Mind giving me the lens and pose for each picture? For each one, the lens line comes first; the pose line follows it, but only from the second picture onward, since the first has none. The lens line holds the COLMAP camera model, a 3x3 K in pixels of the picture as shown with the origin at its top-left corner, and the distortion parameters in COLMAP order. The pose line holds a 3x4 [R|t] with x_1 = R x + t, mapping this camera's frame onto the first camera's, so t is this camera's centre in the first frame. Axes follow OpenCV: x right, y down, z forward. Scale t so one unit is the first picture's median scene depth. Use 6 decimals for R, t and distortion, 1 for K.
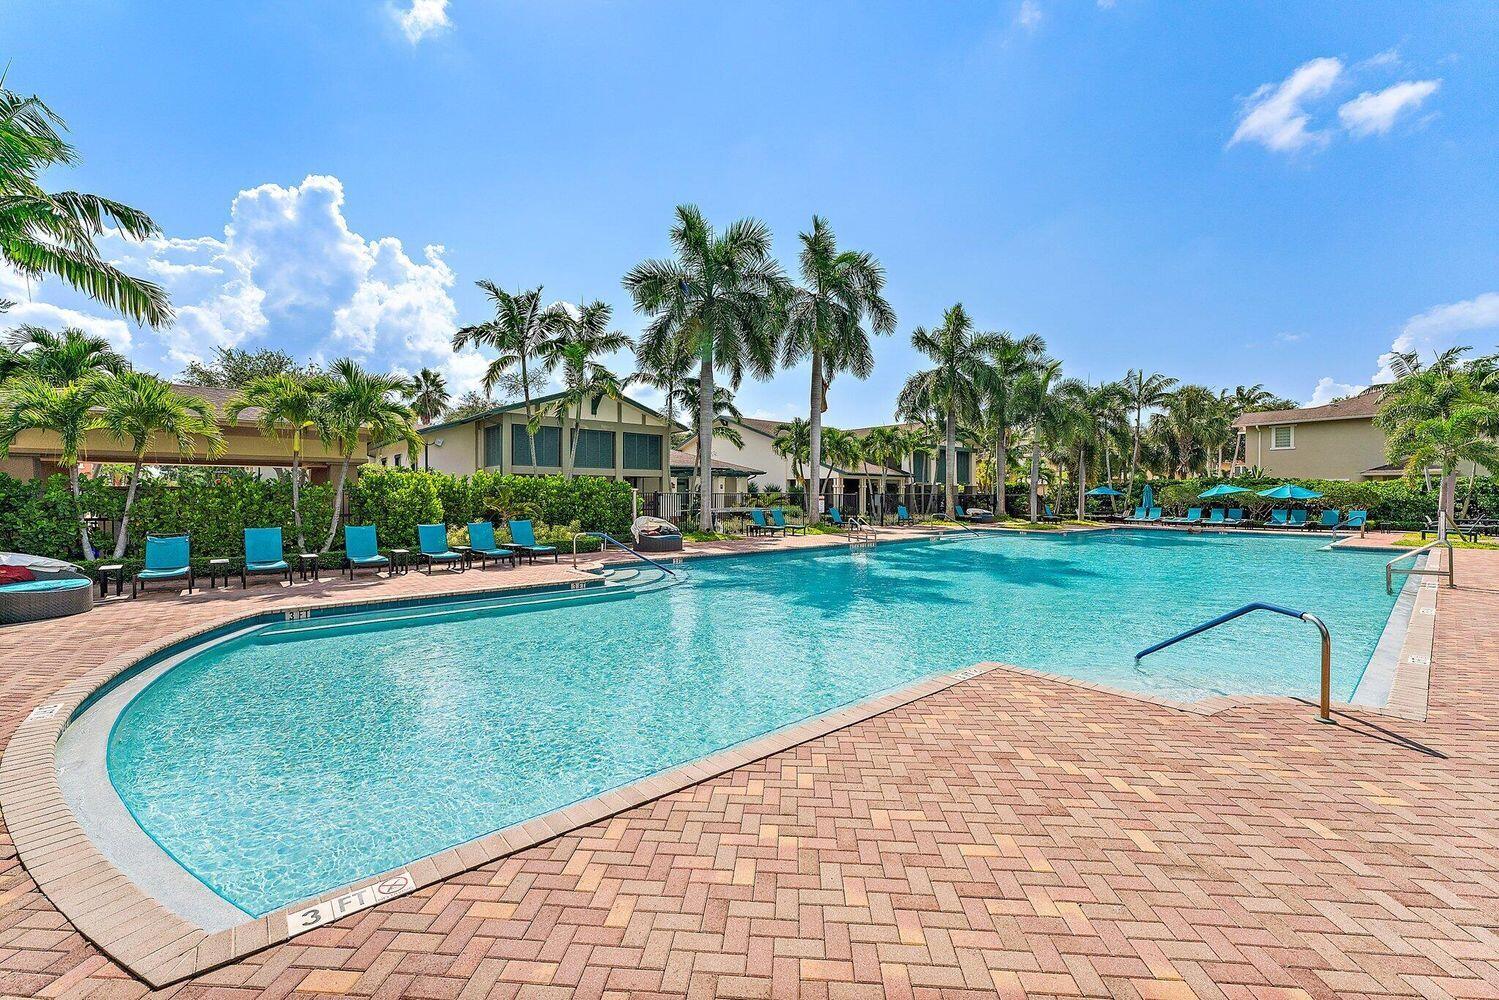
lens RADIAL K [[618.4, 0, 752.9], [0, 618.4, 499.8], [0, 0, 1]] dist [0.001548, 0.000178]
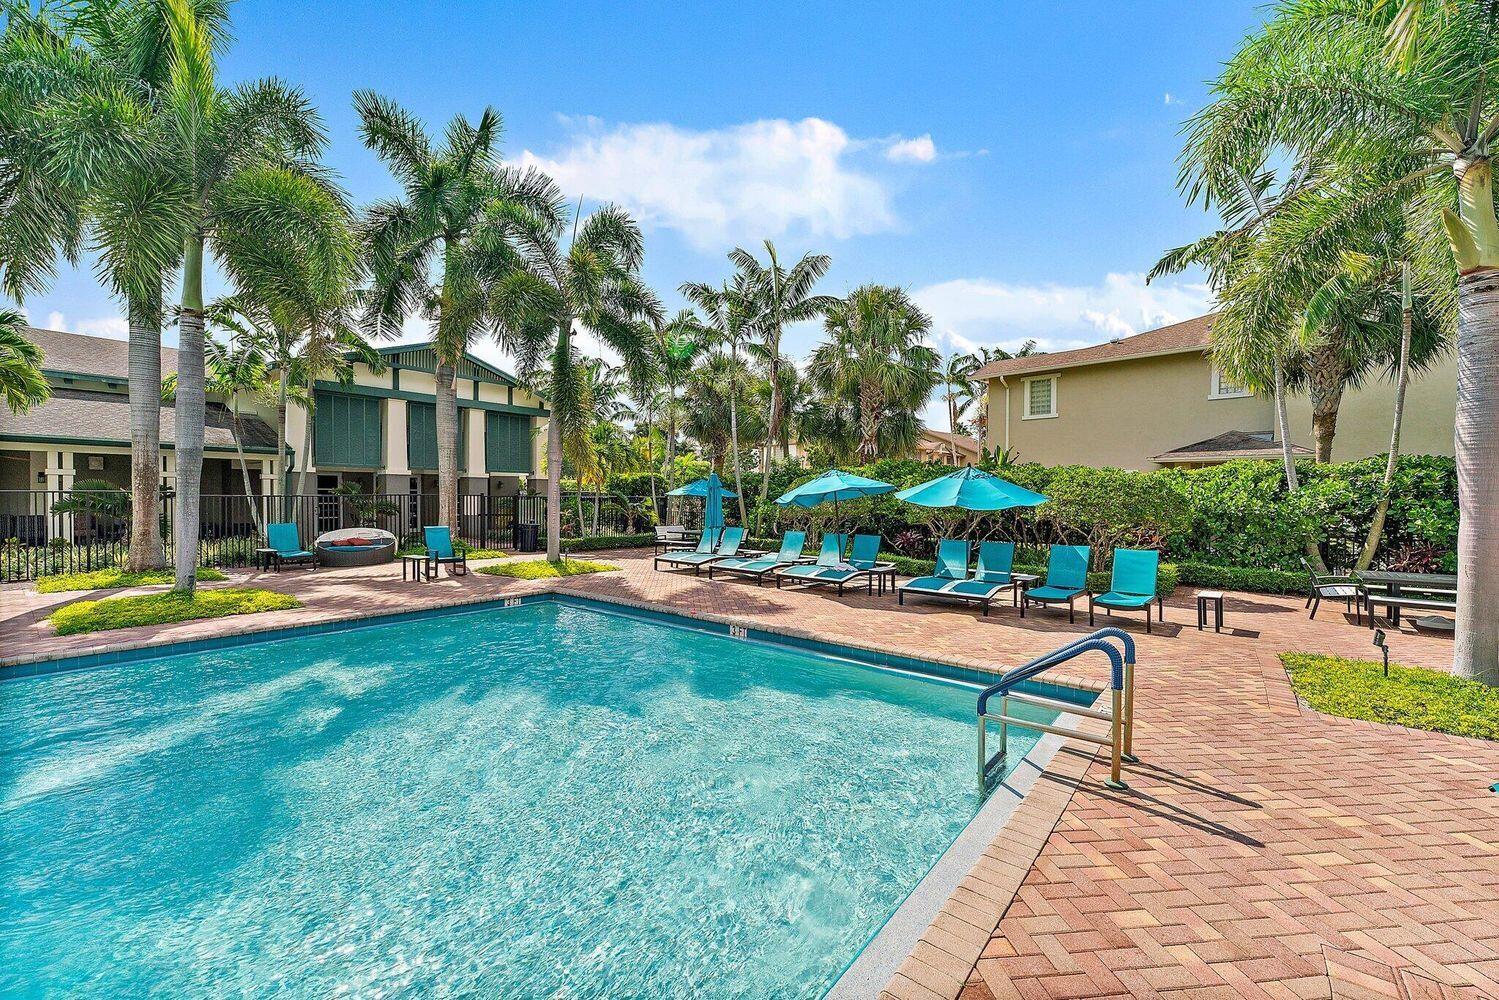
lens RADIAL K [[618.4, 0, 746.3], [0, 618.4, 501.1], [0, 0, 1]] dist [0.001548, 0.000178]
pose [[0.983155, 0.001983, 0.182764, 0.640865], [-0.003753, 0.999949, 0.009340, -0.010133], [-0.182736, -0.009869, 0.983112, 0.642470]]
